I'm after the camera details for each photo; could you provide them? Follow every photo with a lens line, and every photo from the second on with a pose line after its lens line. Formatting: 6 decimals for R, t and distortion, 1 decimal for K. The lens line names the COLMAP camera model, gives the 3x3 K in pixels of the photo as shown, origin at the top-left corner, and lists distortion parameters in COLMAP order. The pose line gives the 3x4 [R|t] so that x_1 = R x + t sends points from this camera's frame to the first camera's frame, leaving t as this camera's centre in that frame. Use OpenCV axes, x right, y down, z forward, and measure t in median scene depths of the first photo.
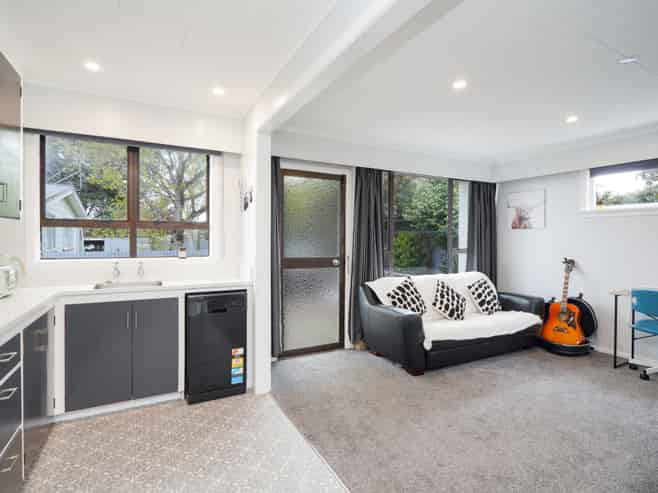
lens RADIAL K [[337.7, 0, 328.7], [0, 337.7, 241.8], [0, 0, 1]] dist [-0.005833, -0.001130]
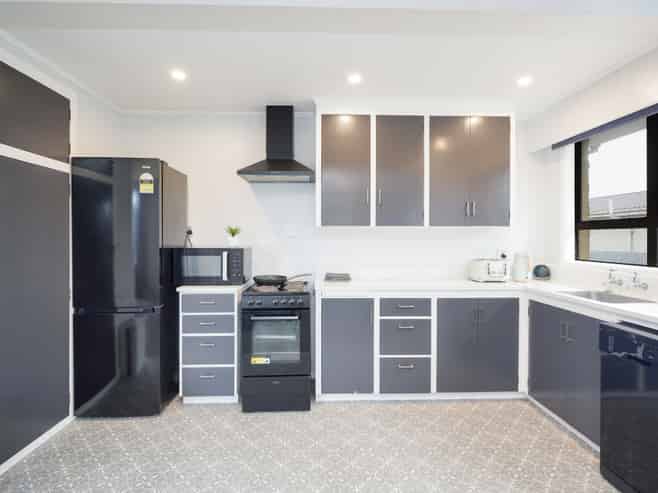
lens RADIAL K [[330.6, 0, 328.5], [0, 330.6, 241.1], [0, 0, 1]] dist [-0.003165, -0.000251]
pose [[-0.440976, 0.000282, -0.897519, 0.311056], [-0.011277, 0.999919, 0.005855, -0.004519], [0.897448, 0.012703, -0.440937, 0.536322]]
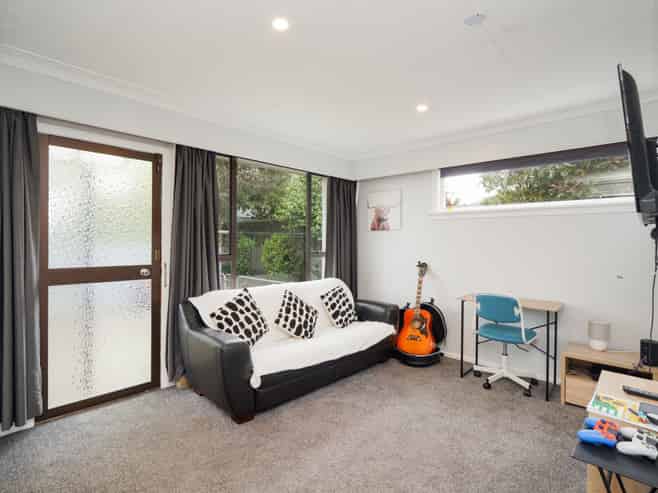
lens RADIAL K [[337.7, 0, 328.7], [0, 337.7, 241.8], [0, 0, 1]] dist [-0.005833, -0.001130]
pose [[0.947159, 0.003236, 0.320748, 0.166680], [-0.001300, 0.999980, -0.006251, -0.001331], [-0.320762, 0.005504, 0.947144, 0.189564]]
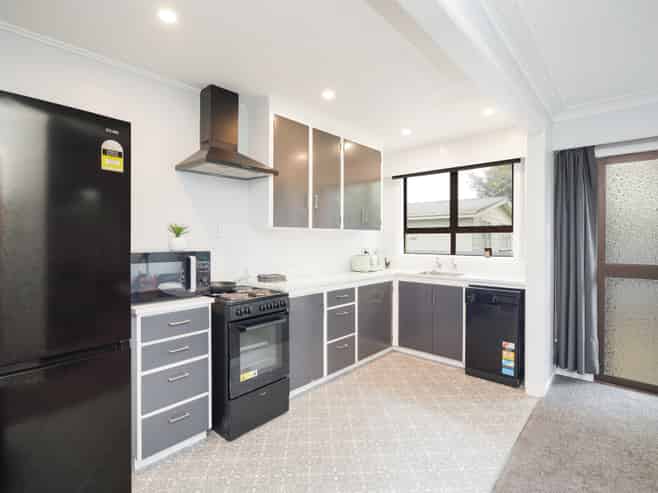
lens RADIAL K [[330.6, 0, 328.5], [0, 330.6, 241.1], [0, 0, 1]] dist [-0.003165, -0.000251]
pose [[0.340808, -0.003097, -0.940128, 0.383169], [-0.006015, 0.999967, -0.005474, 0.001352], [0.940114, 0.007520, 0.340779, 0.071876]]
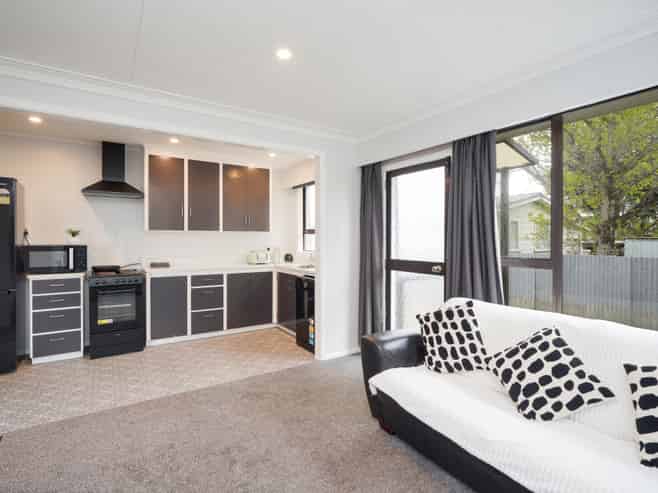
lens RADIAL K [[337.7, 0, 328.7], [0, 337.7, 241.8], [0, 0, 1]] dist [-0.005833, -0.001130]
pose [[0.094863, 0.003254, -0.995485, 0.809938], [-0.010154, 0.999946, 0.002301, -0.003202], [0.995439, 0.009890, 0.094891, 0.679811]]
